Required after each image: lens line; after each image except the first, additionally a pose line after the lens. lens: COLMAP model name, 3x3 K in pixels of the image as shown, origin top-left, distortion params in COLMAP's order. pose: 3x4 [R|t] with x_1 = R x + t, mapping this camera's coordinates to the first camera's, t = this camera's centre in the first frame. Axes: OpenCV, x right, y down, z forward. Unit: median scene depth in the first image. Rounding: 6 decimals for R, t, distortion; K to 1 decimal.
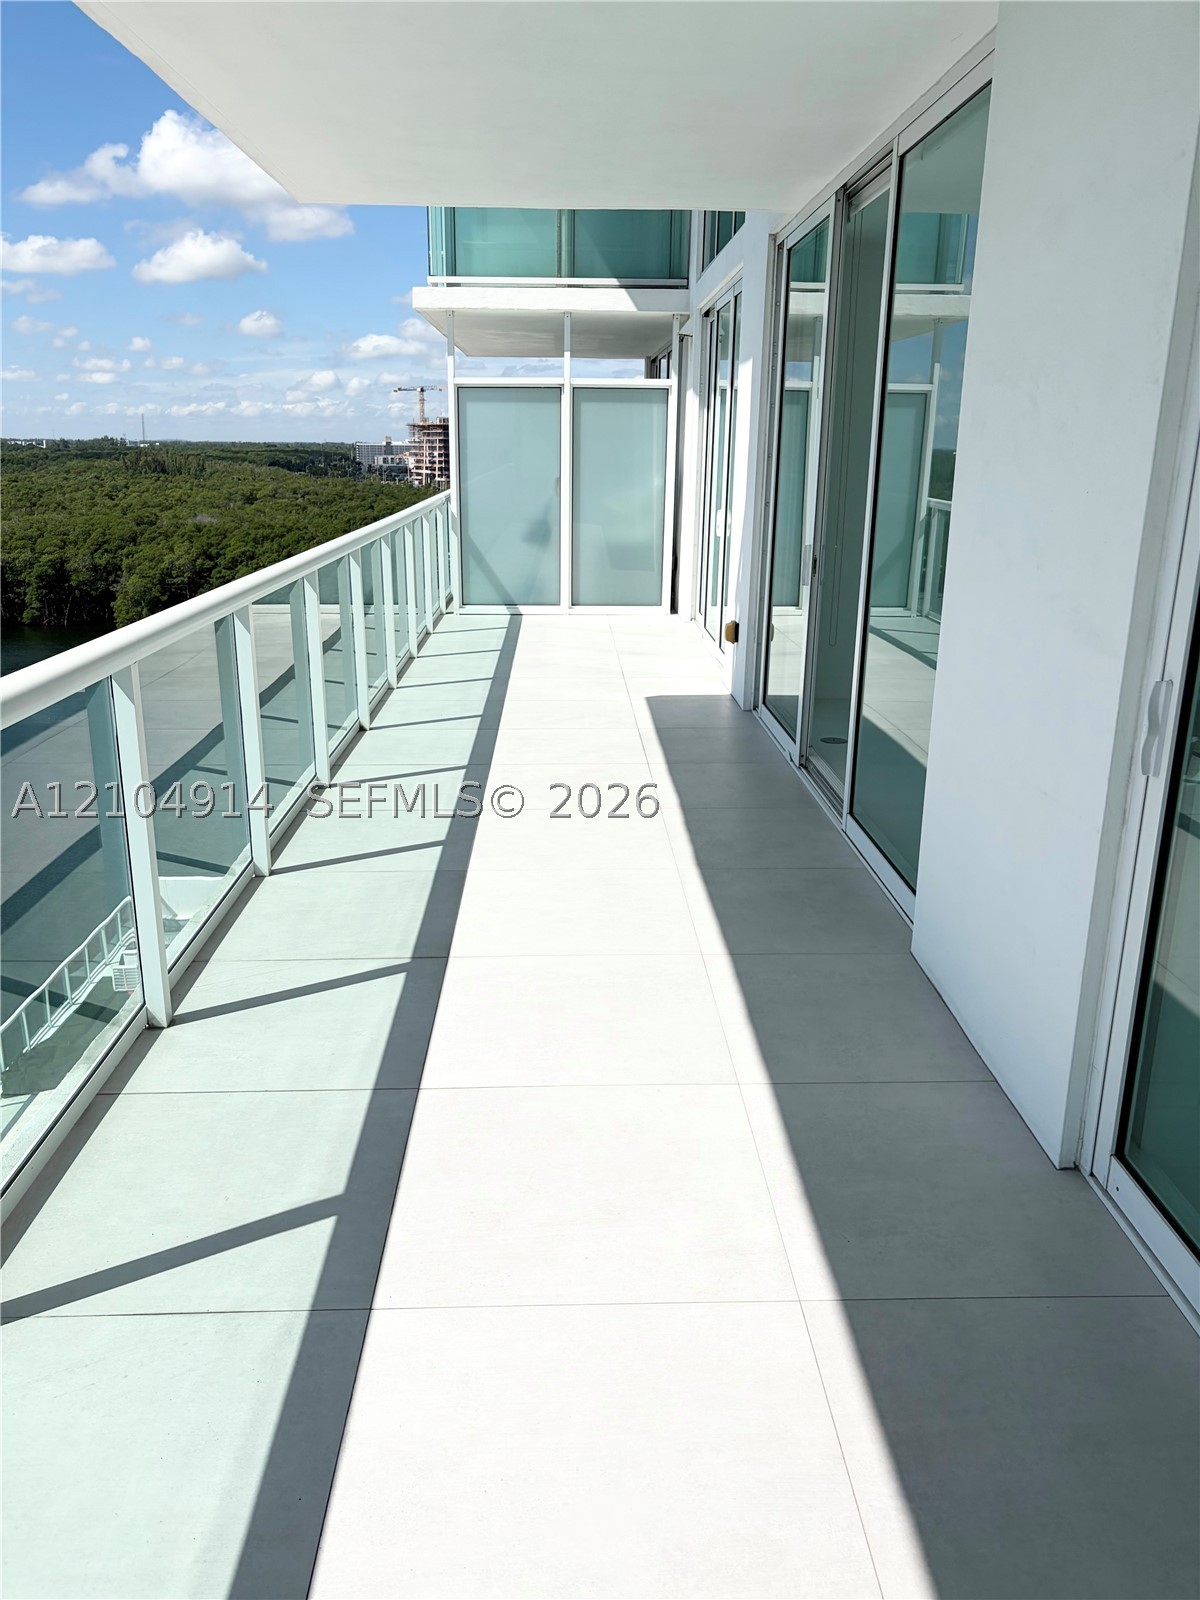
lens RADIAL K [[1202.6, 0, 600.0], [0, 1202.6, 800.0], [0, 0, 1]] dist [0.158035, -0.458141]
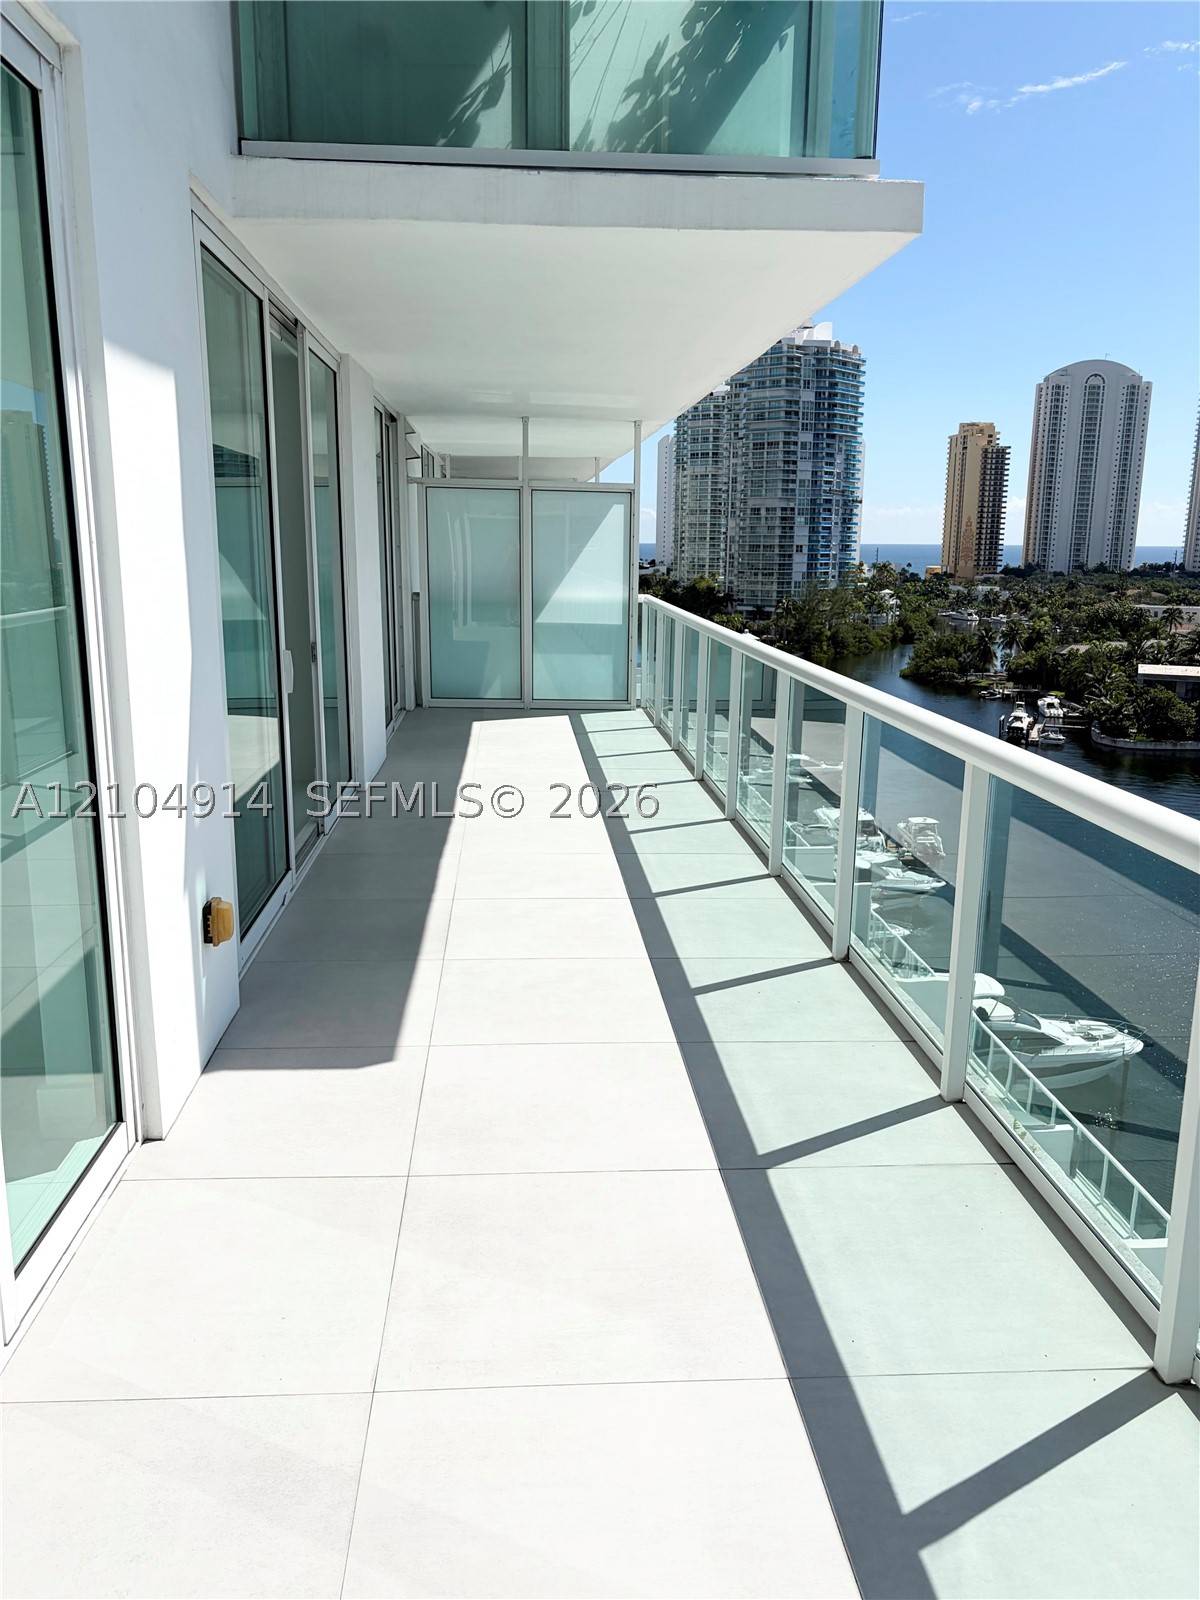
lens RADIAL K [[1202.6, 0, 600.0], [0, 1202.6, 800.0], [0, 0, 1]] dist [0.158035, -0.458141]
pose [[-0.999152, -0.009274, -0.040115, -0.023689], [-0.027282, 0.878838, 0.476339, -0.643921], [0.030837, 0.477030, -0.878346, 2.090365]]
